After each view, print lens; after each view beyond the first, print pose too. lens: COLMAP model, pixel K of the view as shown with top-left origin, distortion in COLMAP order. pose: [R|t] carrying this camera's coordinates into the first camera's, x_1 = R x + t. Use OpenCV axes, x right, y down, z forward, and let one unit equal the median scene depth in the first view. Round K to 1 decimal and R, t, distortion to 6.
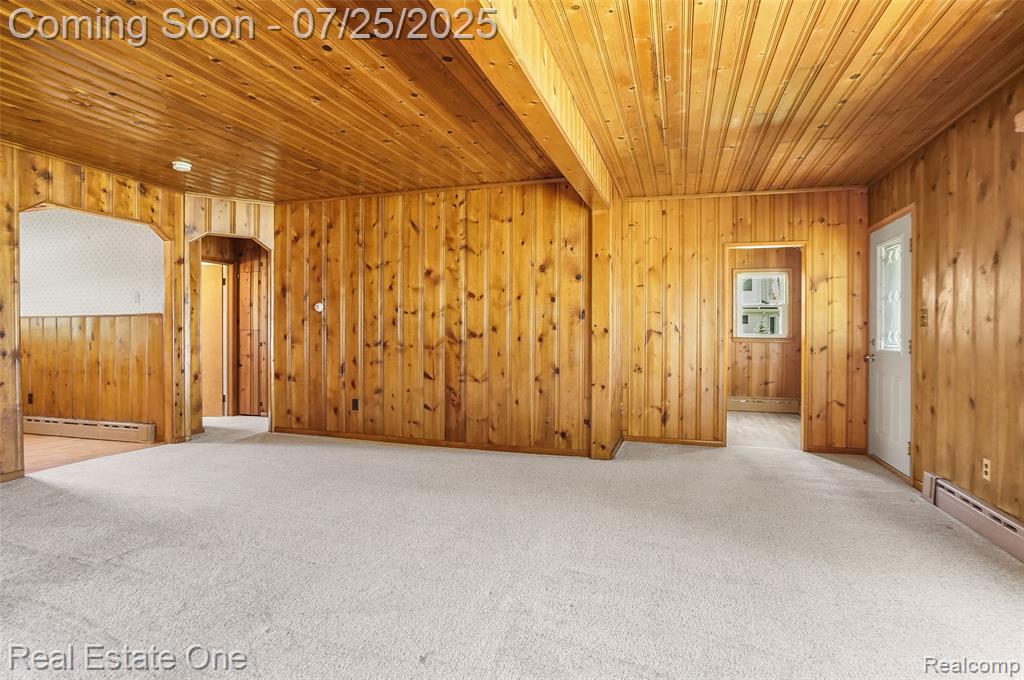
lens RADIAL K [[553.8, 0, 510.6], [0, 553.8, 338.5], [0, 0, 1]] dist [-0.045223, 0.026613]
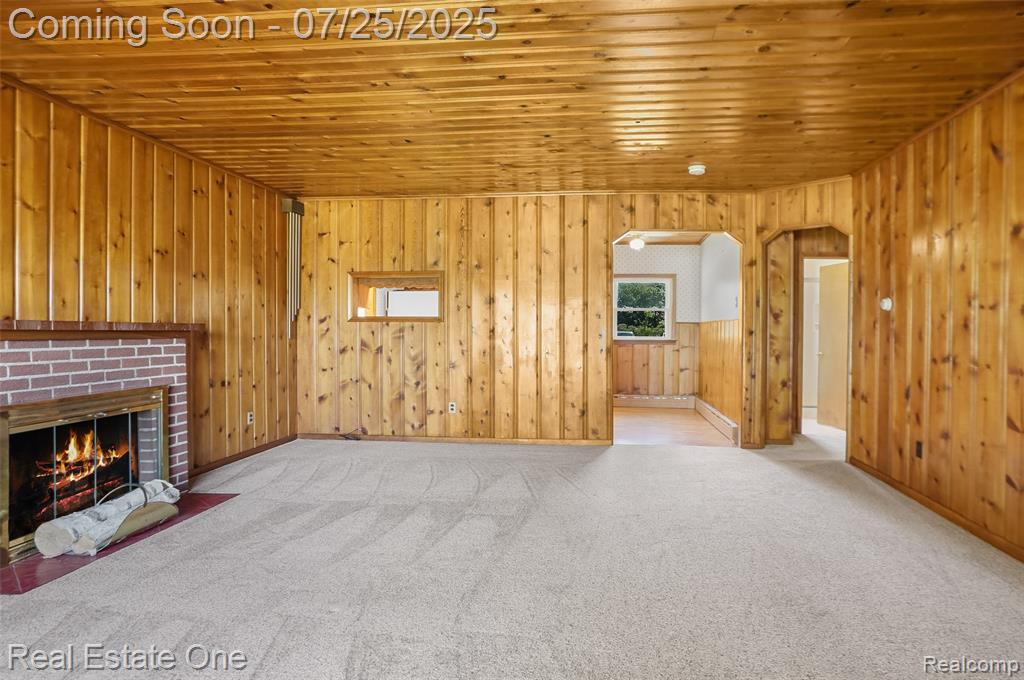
lens RADIAL K [[522.3, 0, 516.1], [0, 522.3, 339.1], [0, 0, 1]] dist [0.003060, 0.001327]
pose [[0.232854, 0.020063, -0.972305, 0.216267], [-0.024653, 0.999588, 0.014722, -0.009746], [0.972199, 0.020542, 0.233253, 0.389362]]
